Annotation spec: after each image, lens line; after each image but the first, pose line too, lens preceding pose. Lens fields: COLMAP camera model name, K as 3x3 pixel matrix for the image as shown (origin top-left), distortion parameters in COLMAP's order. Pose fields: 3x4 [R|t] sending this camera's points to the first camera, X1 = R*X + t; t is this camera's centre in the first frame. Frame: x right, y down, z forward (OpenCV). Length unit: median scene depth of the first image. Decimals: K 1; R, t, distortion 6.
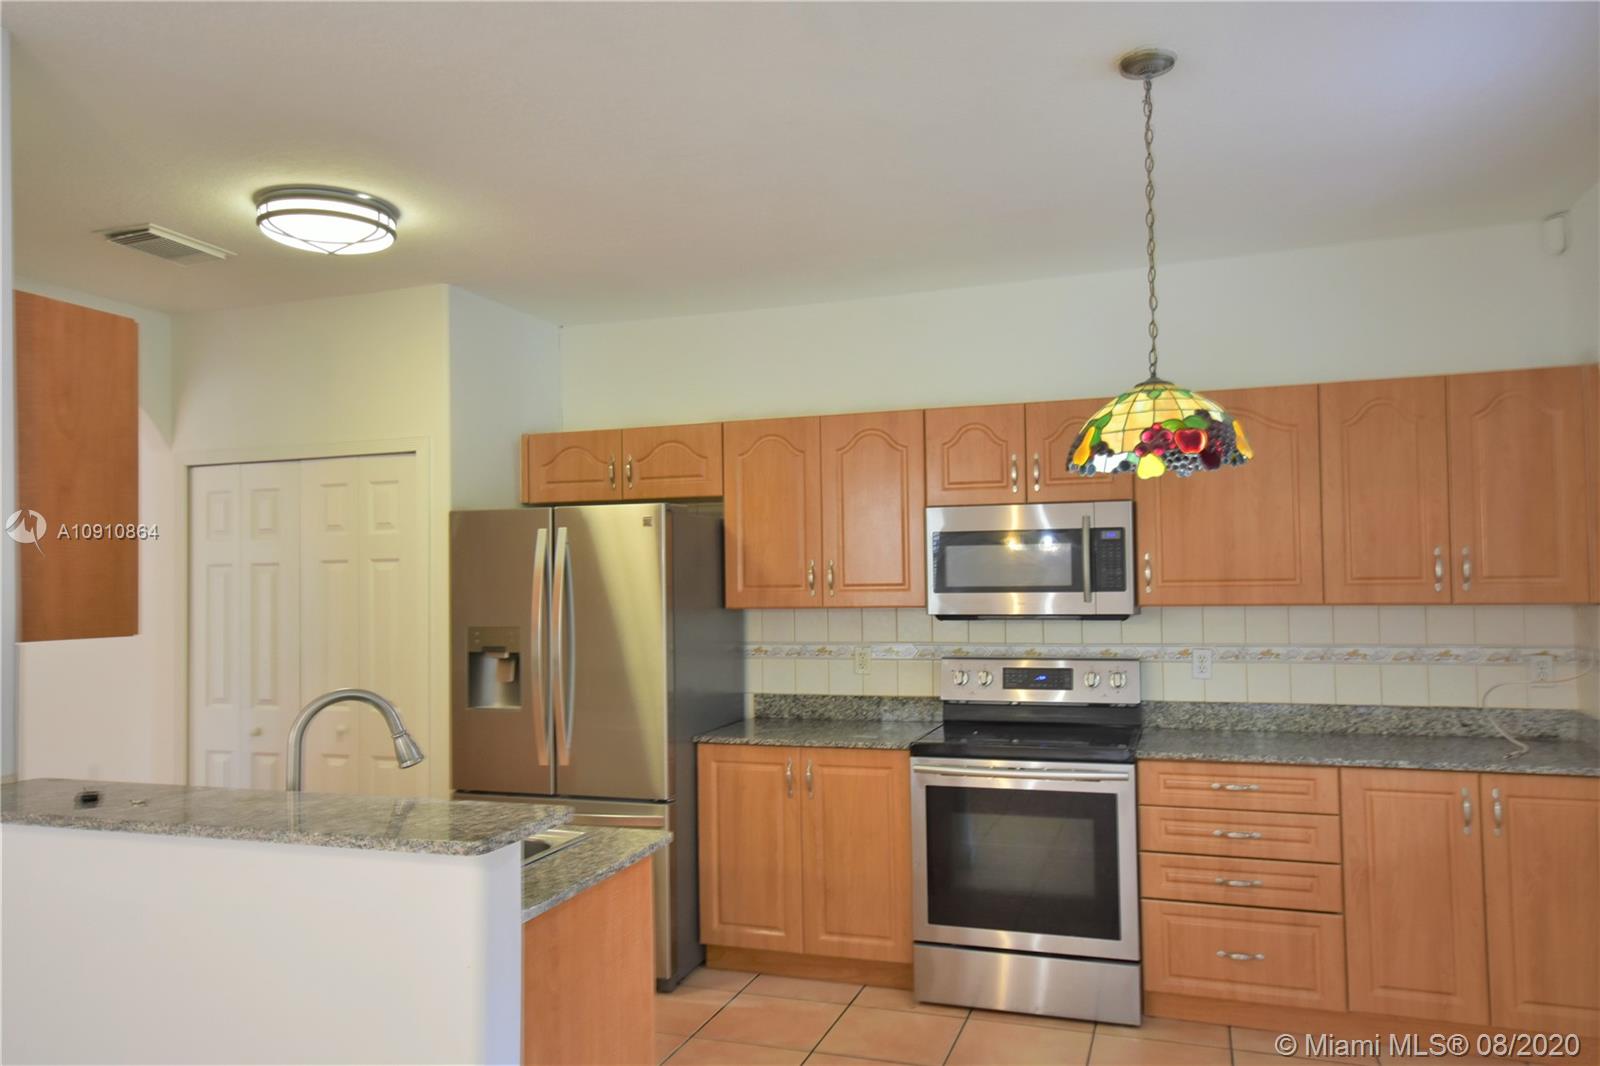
lens RADIAL K [[1134.5, 0, 800.3], [0, 1134.5, 547.8], [0, 0, 1]] dist [0.010420, 0.005135]
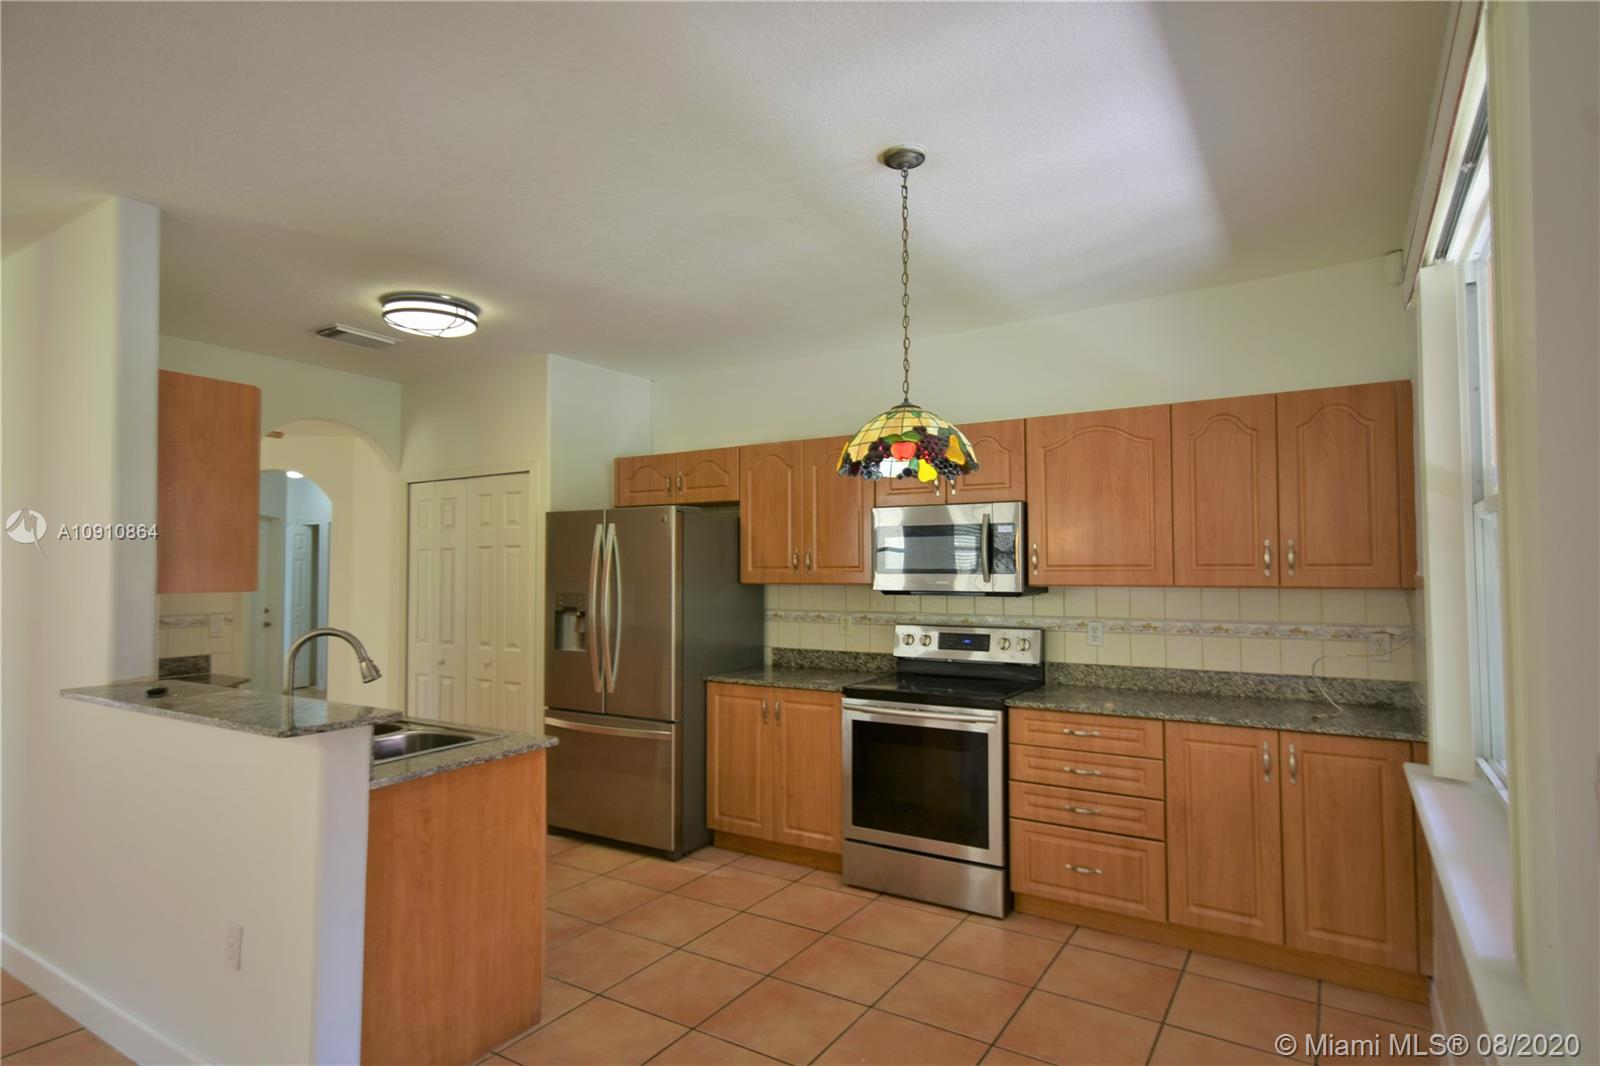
lens RADIAL K [[853.0, 0, 807.1], [0, 853.0, 540.1], [0, 0, 1]] dist [0.001360, 0.000119]
pose [[0.974428, 0.003939, -0.224666, 0.269481], [-0.004891, 0.999981, -0.003683, 0.005680], [0.224647, 0.004688, 0.974429, 0.027112]]
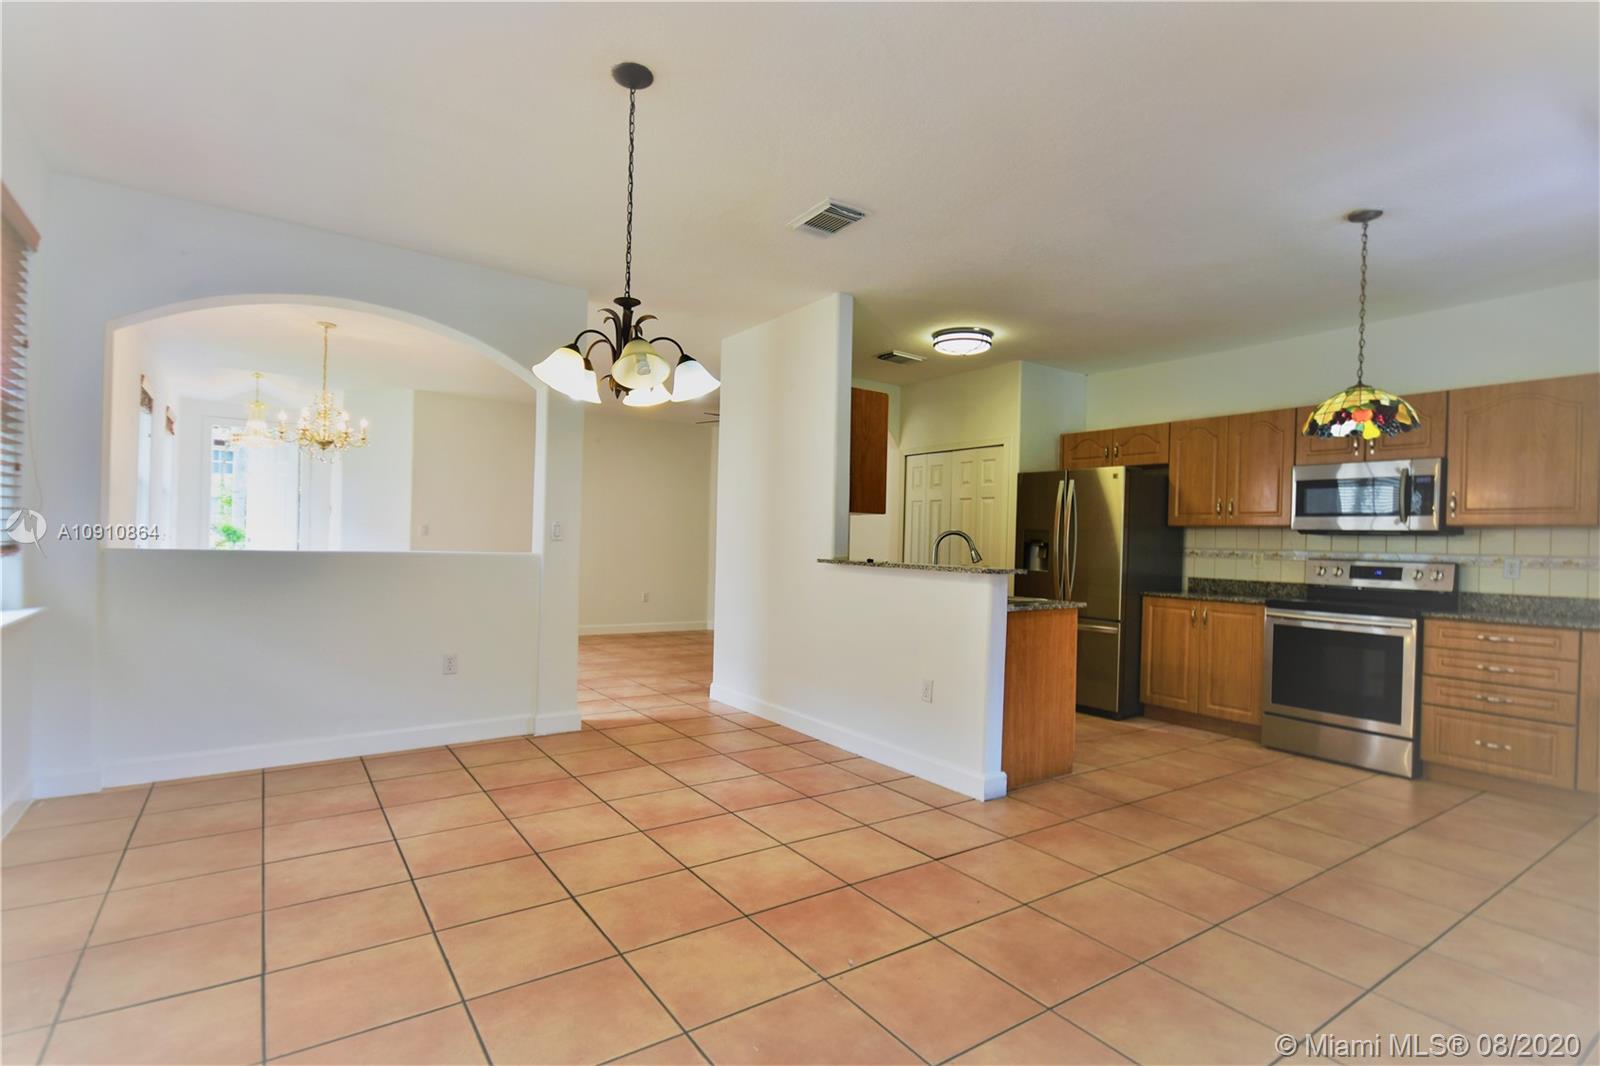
lens RADIAL K [[777.5, 0, 799.5], [0, 777.5, 543.0], [0, 0, 1]] dist [0.008174, -0.000422]
pose [[0.806701, 0.038061, -0.589733, 0.215871], [-0.022507, 0.999179, 0.033699, 0.058241], [0.590531, -0.013912, 0.806895, -0.381146]]
